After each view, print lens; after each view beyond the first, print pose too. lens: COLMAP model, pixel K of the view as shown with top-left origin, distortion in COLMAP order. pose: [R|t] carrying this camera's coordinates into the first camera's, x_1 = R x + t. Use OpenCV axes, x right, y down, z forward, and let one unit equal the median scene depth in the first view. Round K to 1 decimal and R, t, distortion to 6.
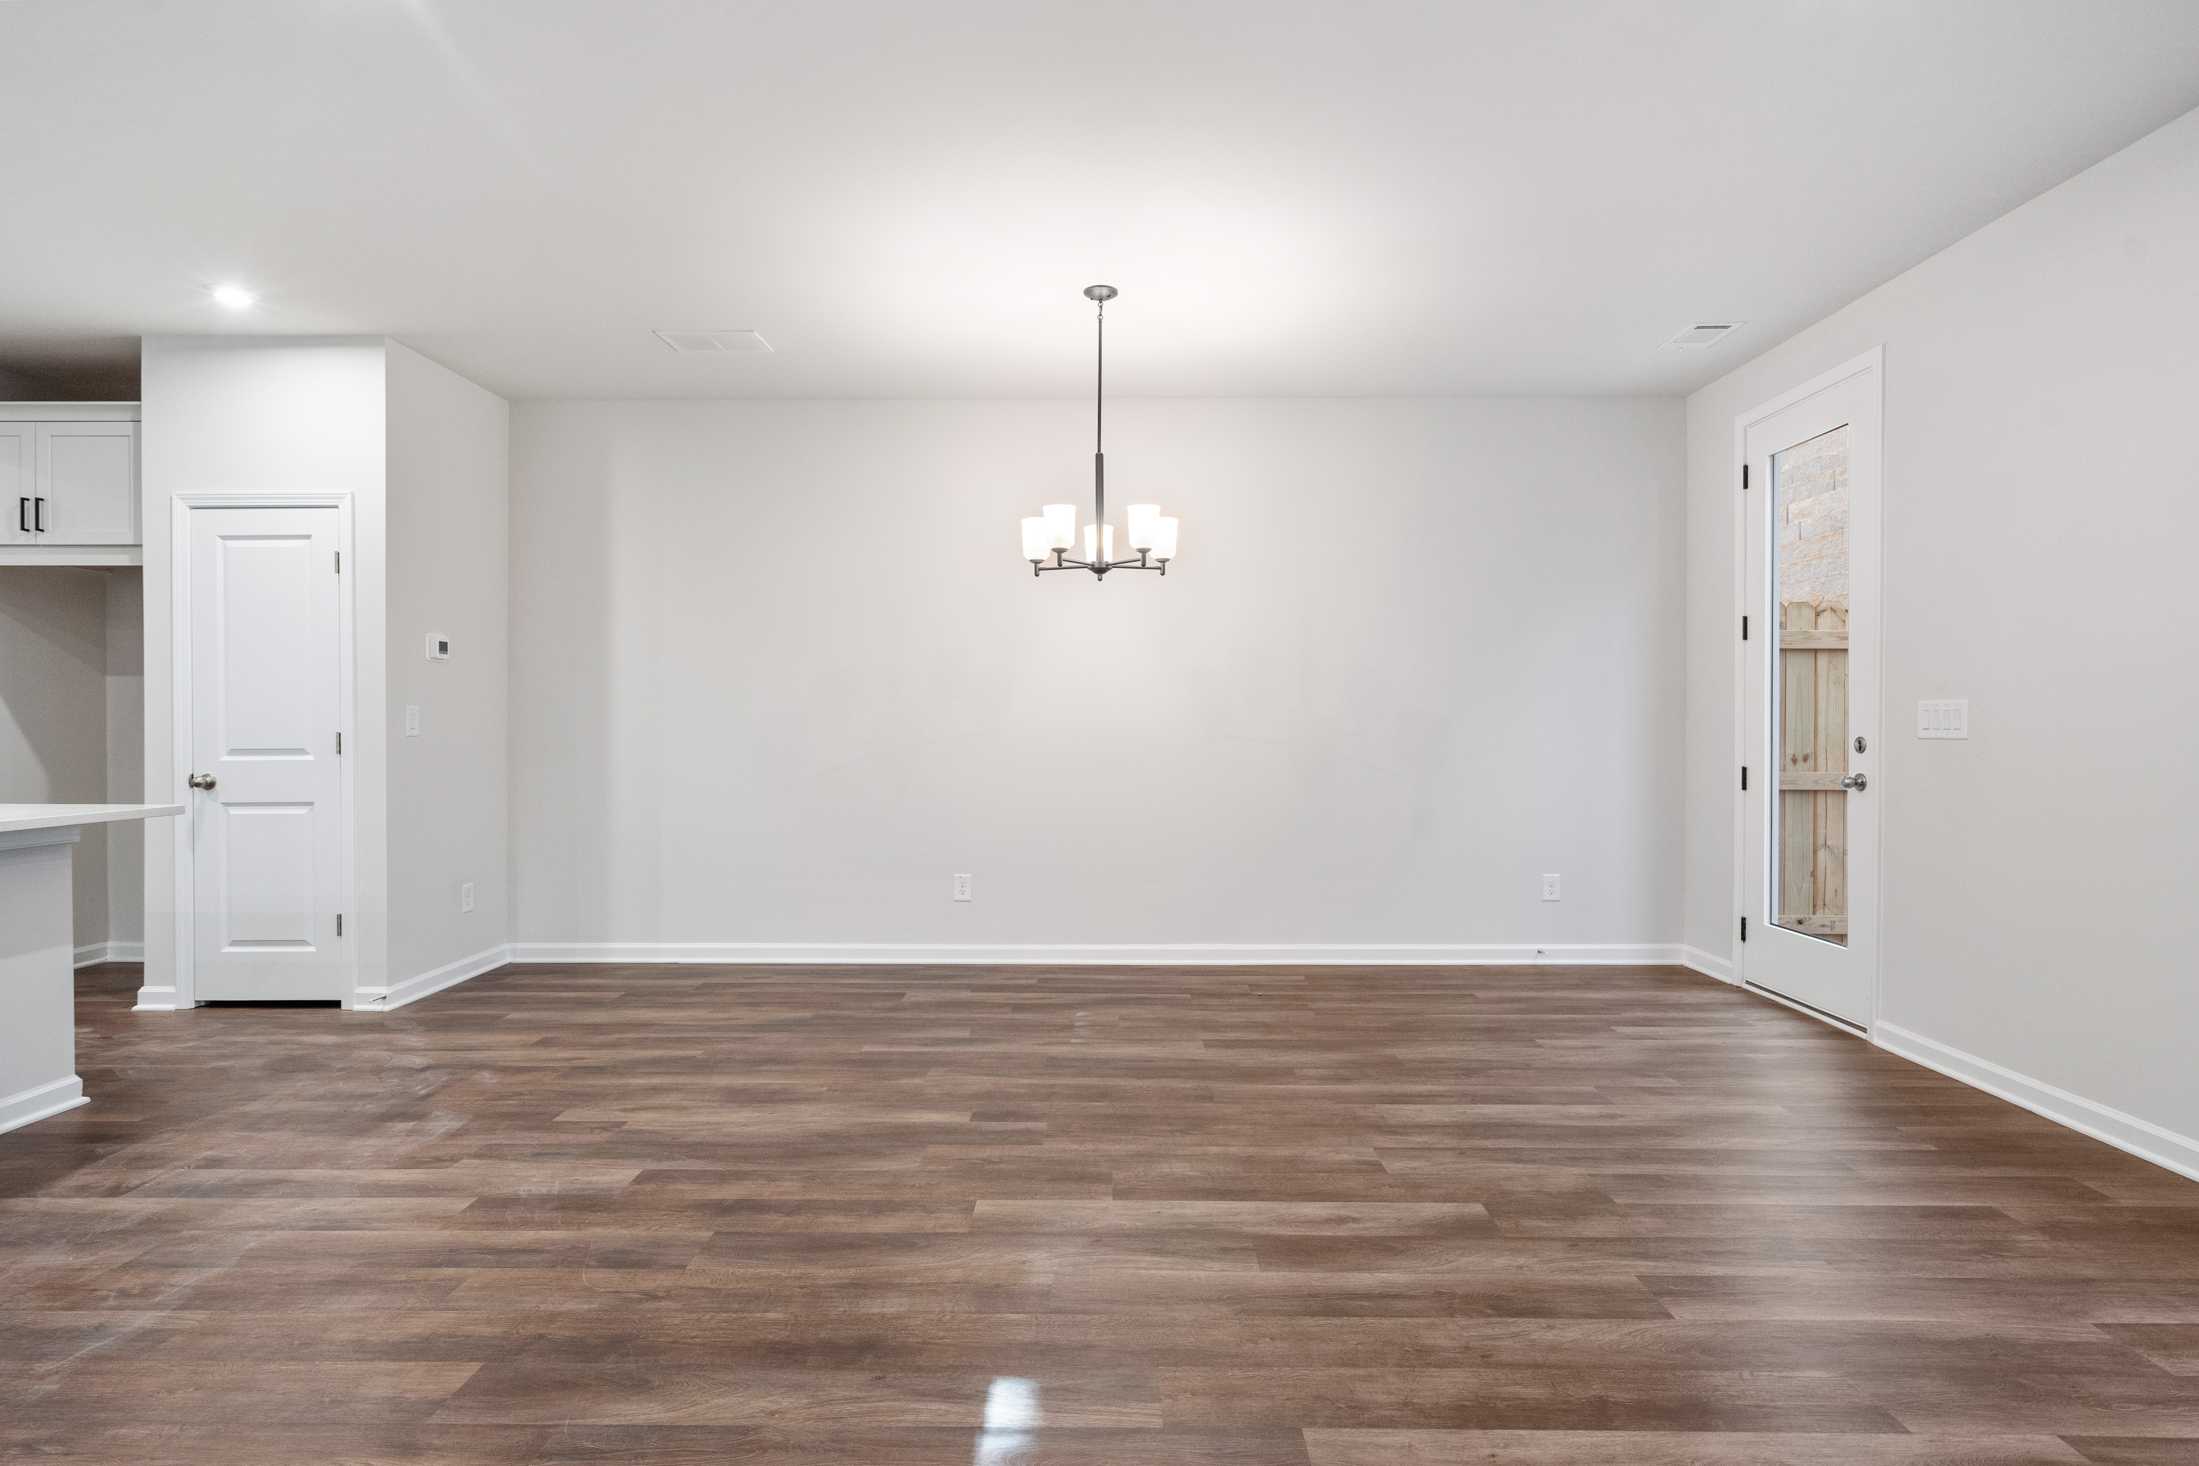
lens RADIAL K [[1103.9, 0, 1110.7], [0, 1103.9, 731.1], [0, 0, 1]] dist [0.002352, -0.000982]
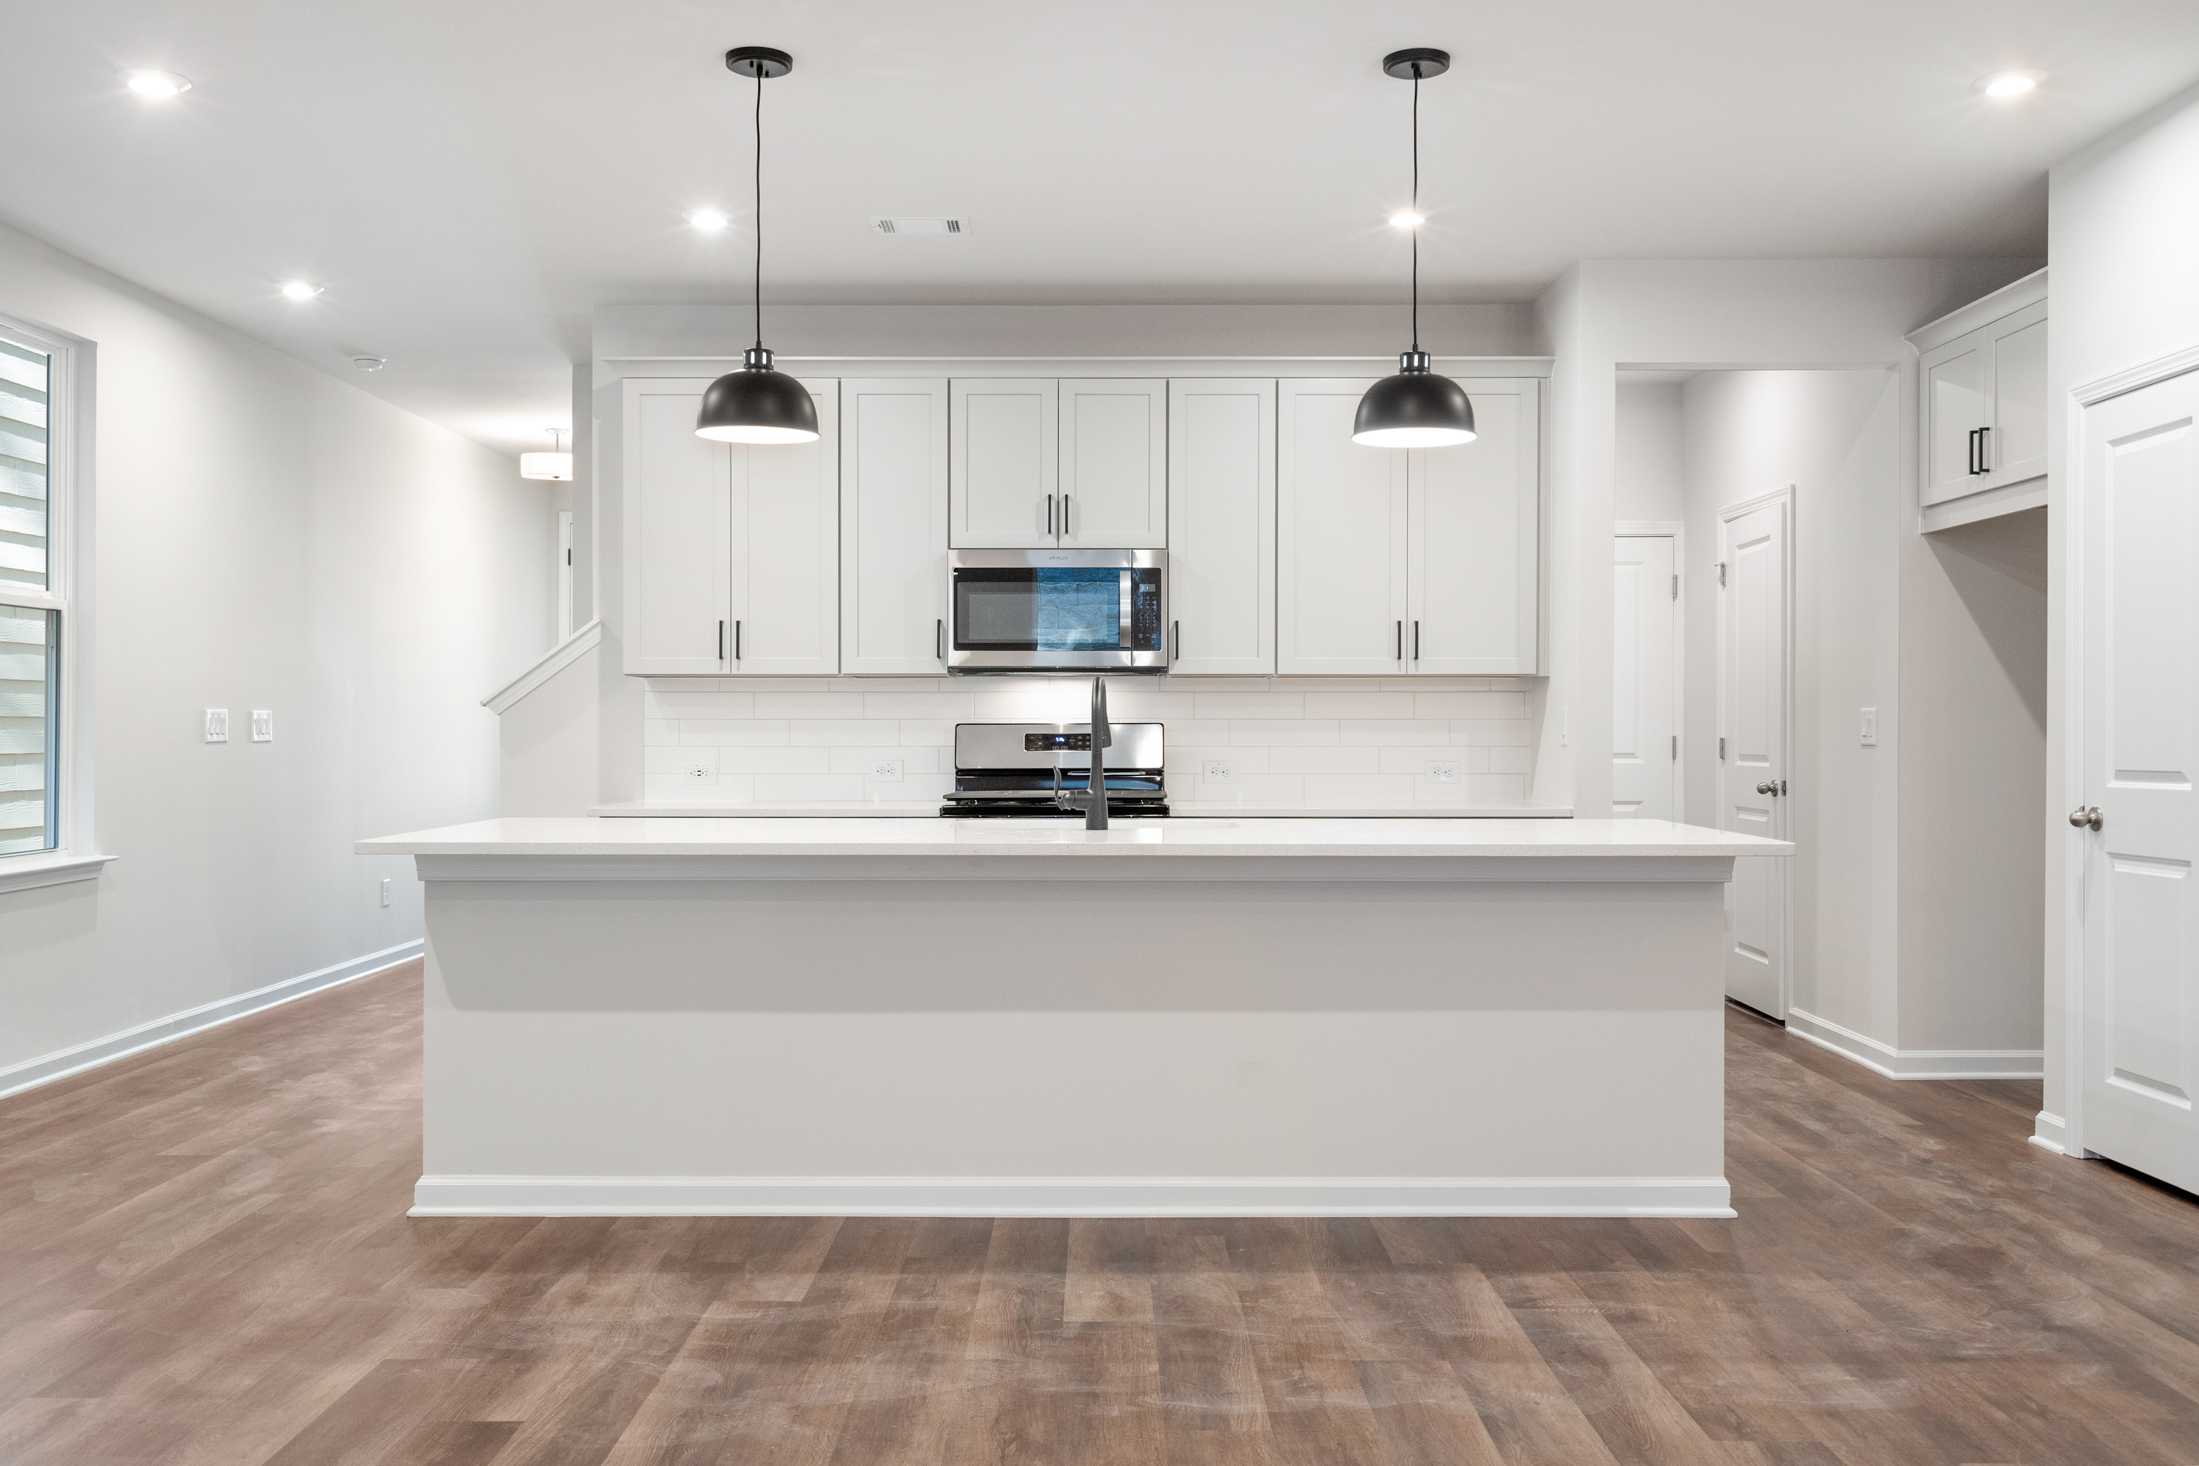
lens RADIAL K [[1803.6, 0, 1085.9], [0, 1803.6, 720.6], [0, 0, 1]] dist [0.019831, 0.021421]
pose [[0.037434, -0.008493, -0.999263, 0.291519], [-0.007958, 0.999930, -0.008796, 0.002490], [0.999267, 0.008281, 0.037364, 0.435072]]
